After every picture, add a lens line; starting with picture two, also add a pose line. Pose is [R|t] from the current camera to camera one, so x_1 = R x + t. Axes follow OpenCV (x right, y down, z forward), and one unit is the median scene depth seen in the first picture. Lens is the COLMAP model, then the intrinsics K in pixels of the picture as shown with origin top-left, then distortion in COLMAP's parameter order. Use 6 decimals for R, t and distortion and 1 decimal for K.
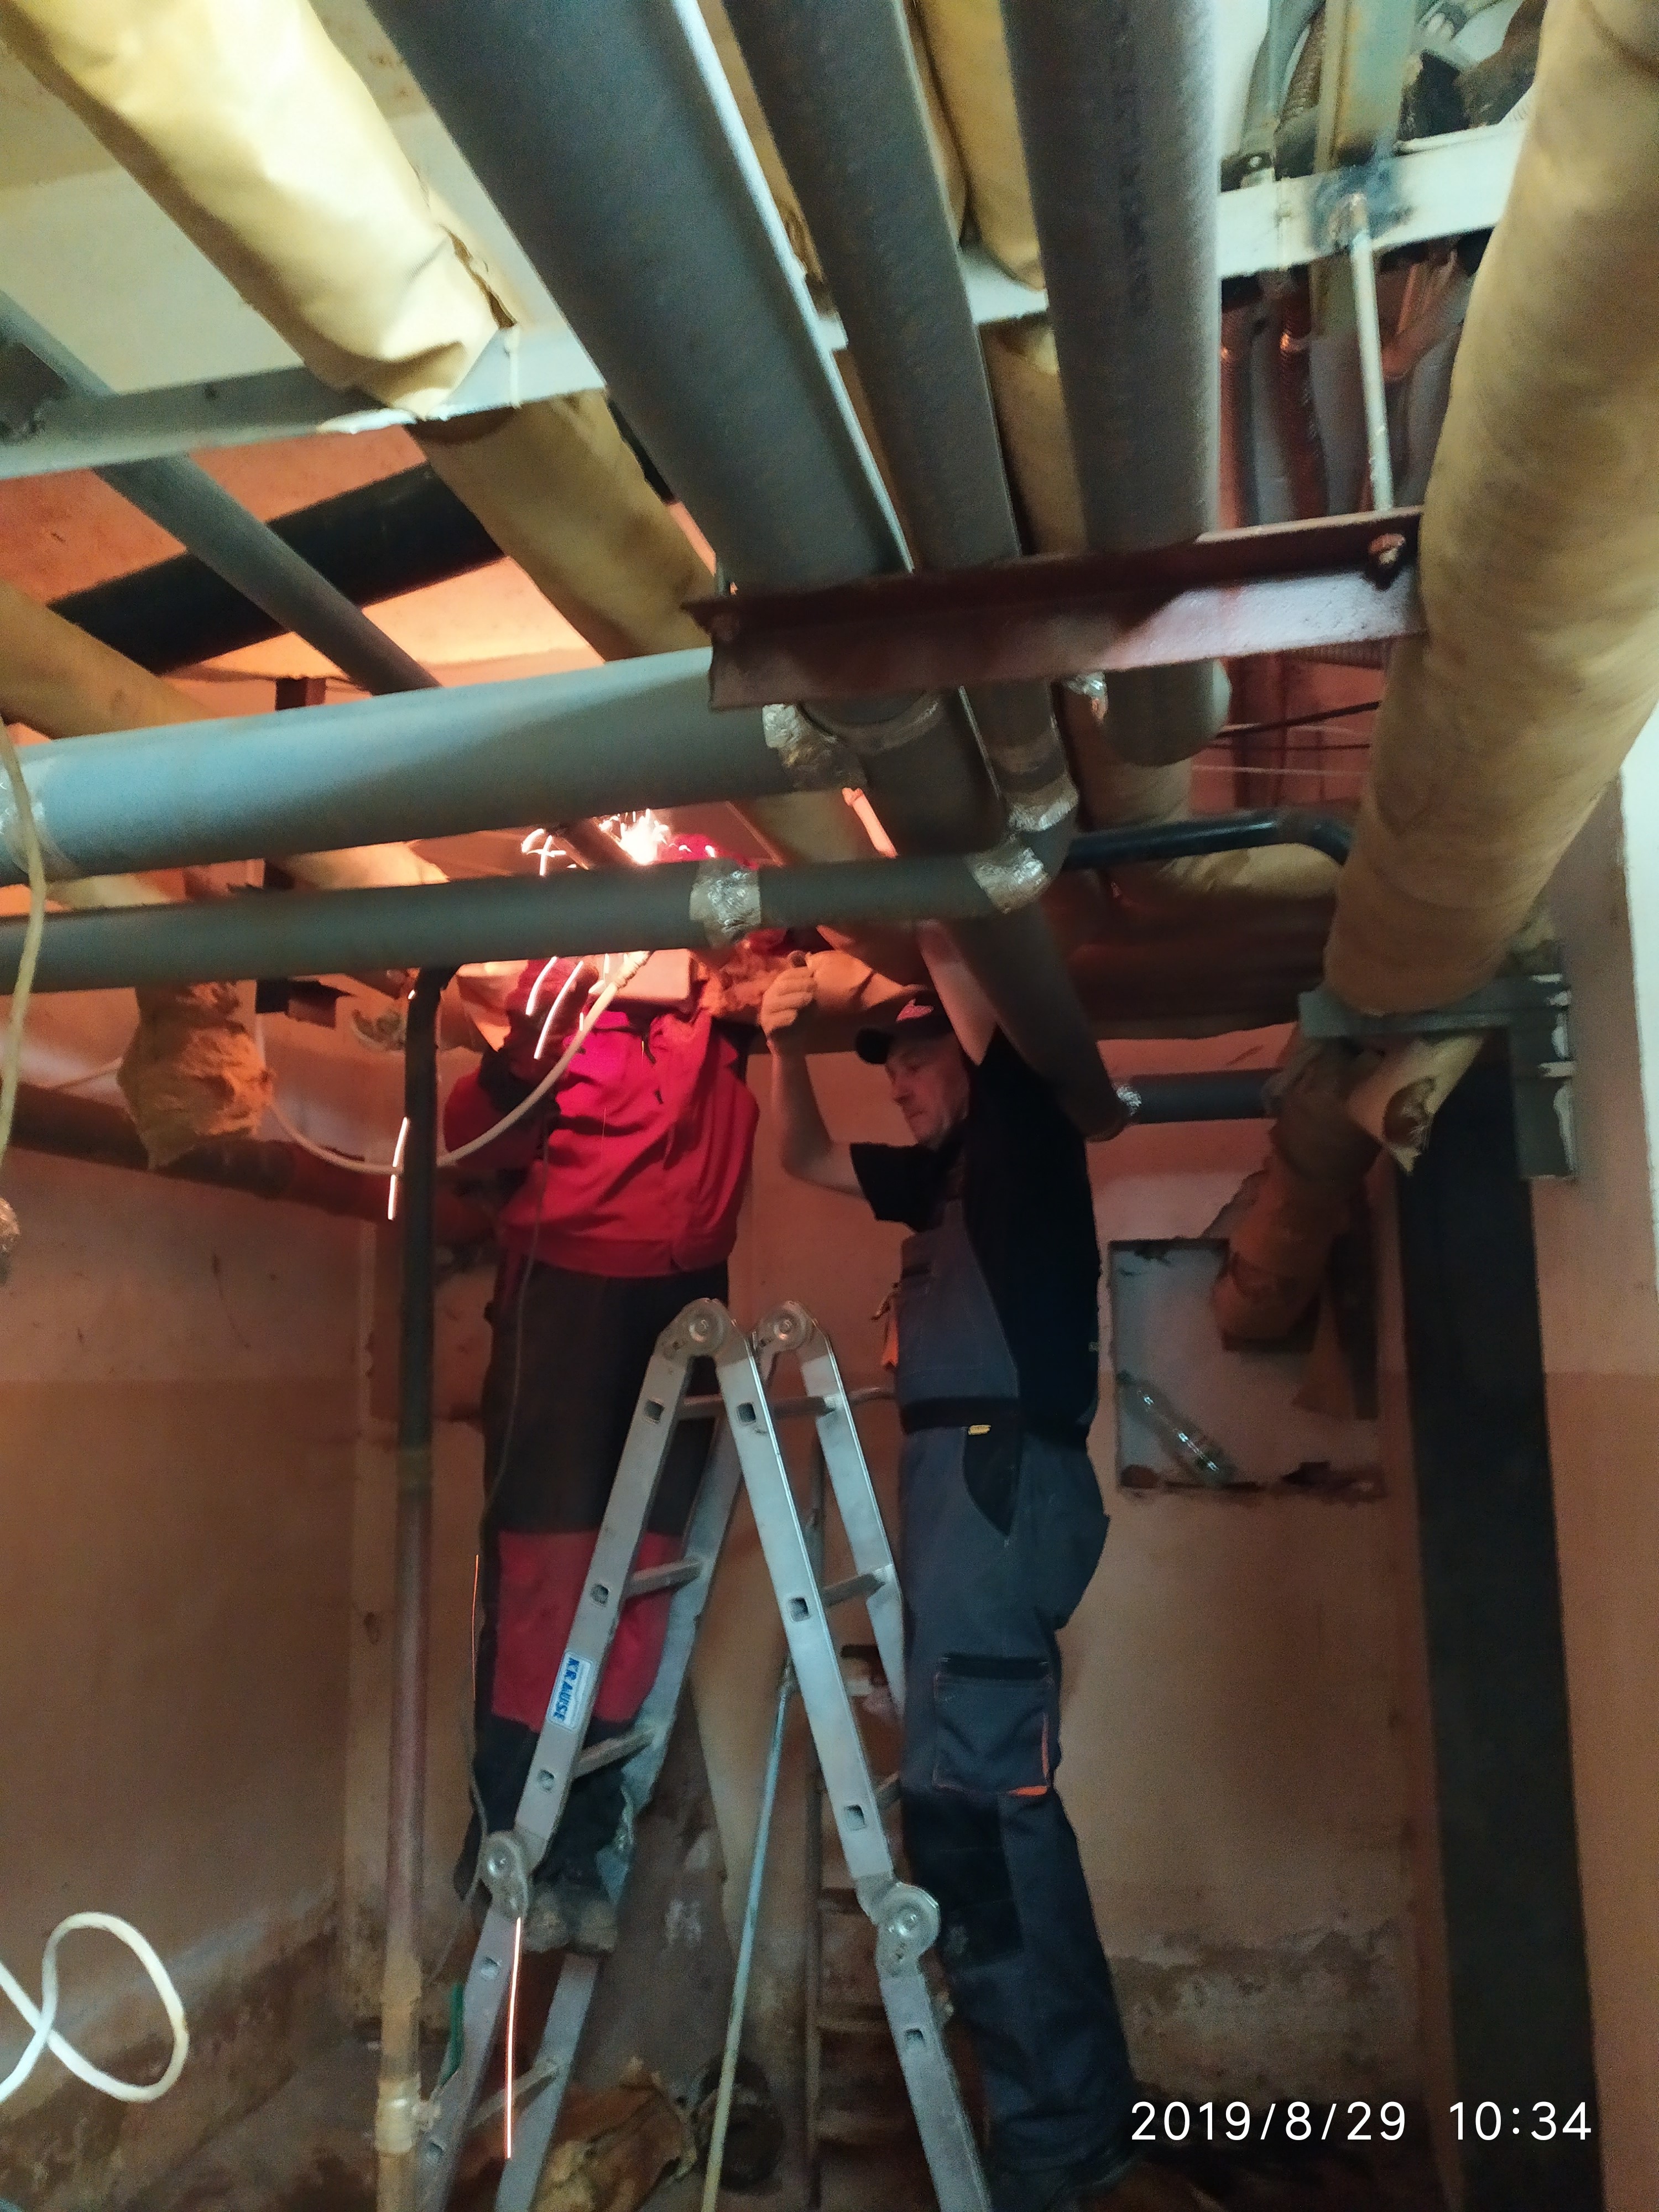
lens RADIAL K [[1638.2, 0, 825.1], [0, 1638.2, 1115.5], [0, 0, 1]] dist [0.072556, -0.071668]
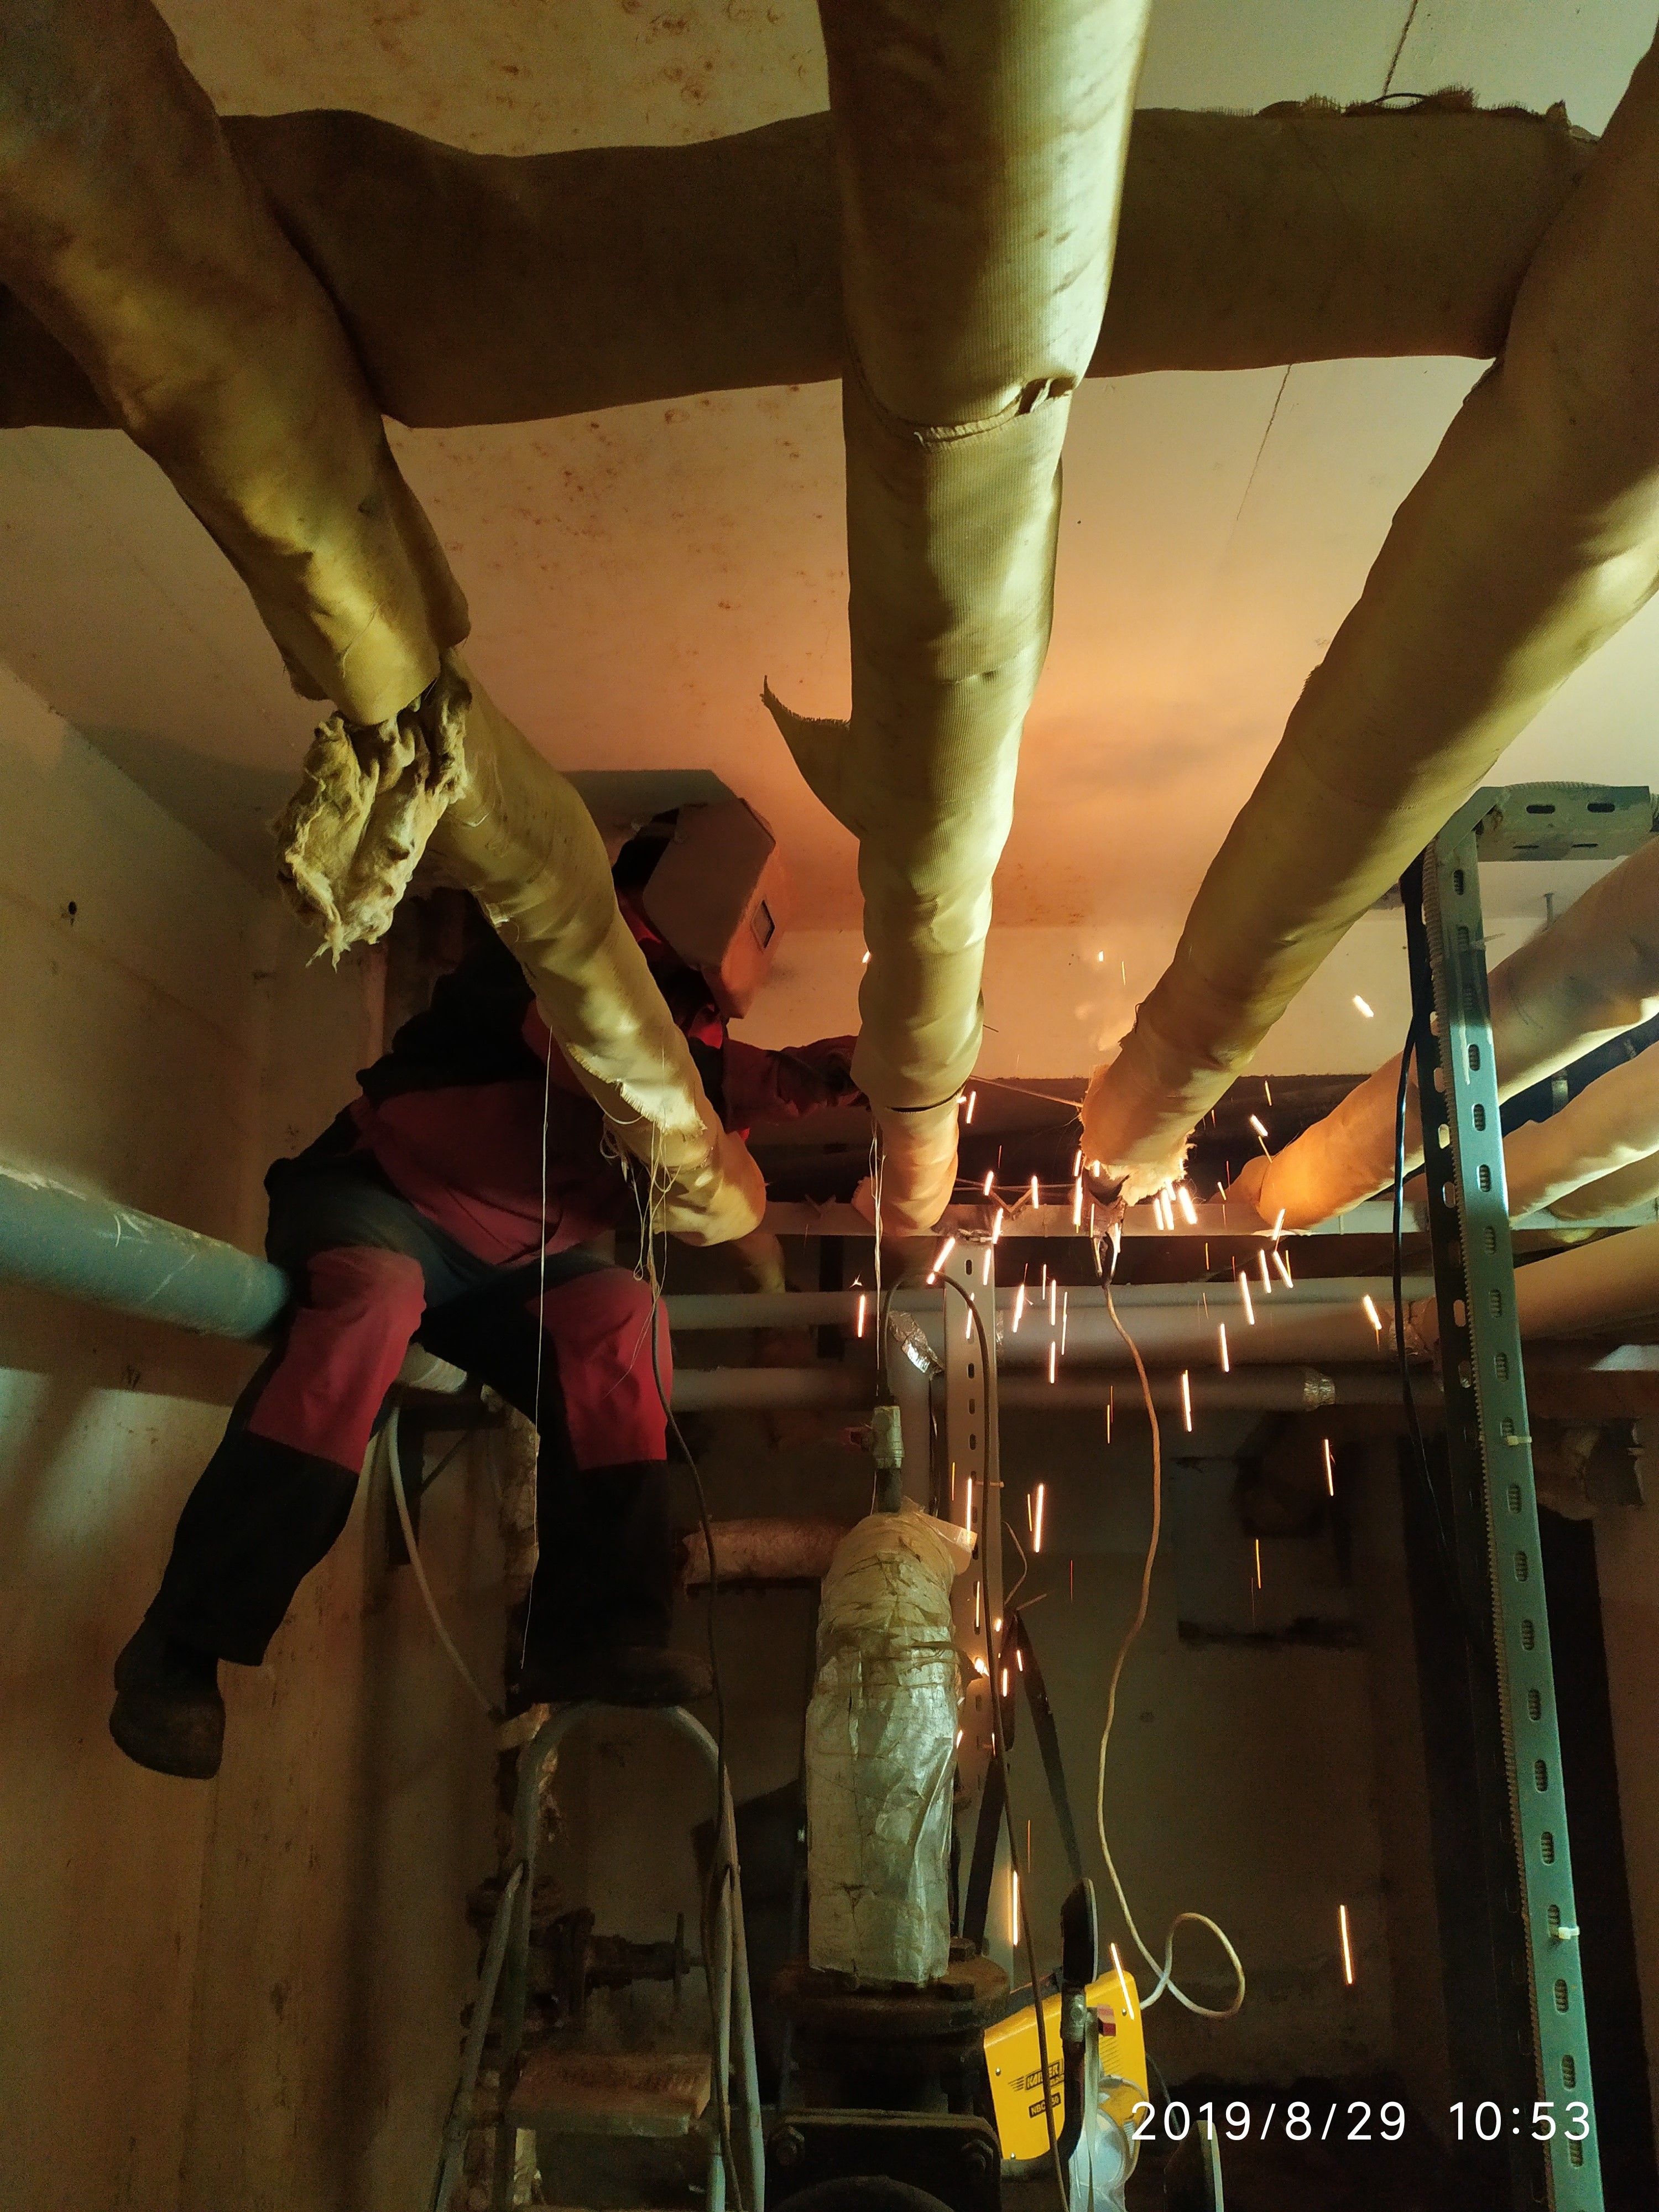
lens RADIAL K [[1655.3, 0, 833.7], [0, 1655.3, 1114.6], [0, 0, 1]] dist [0.063390, -0.070085]
pose [[0.983108, 0.041147, 0.178342, -0.401871], [-0.030528, 0.997616, -0.061886, -0.126779], [-0.180464, 0.055397, 0.982020, -0.375015]]
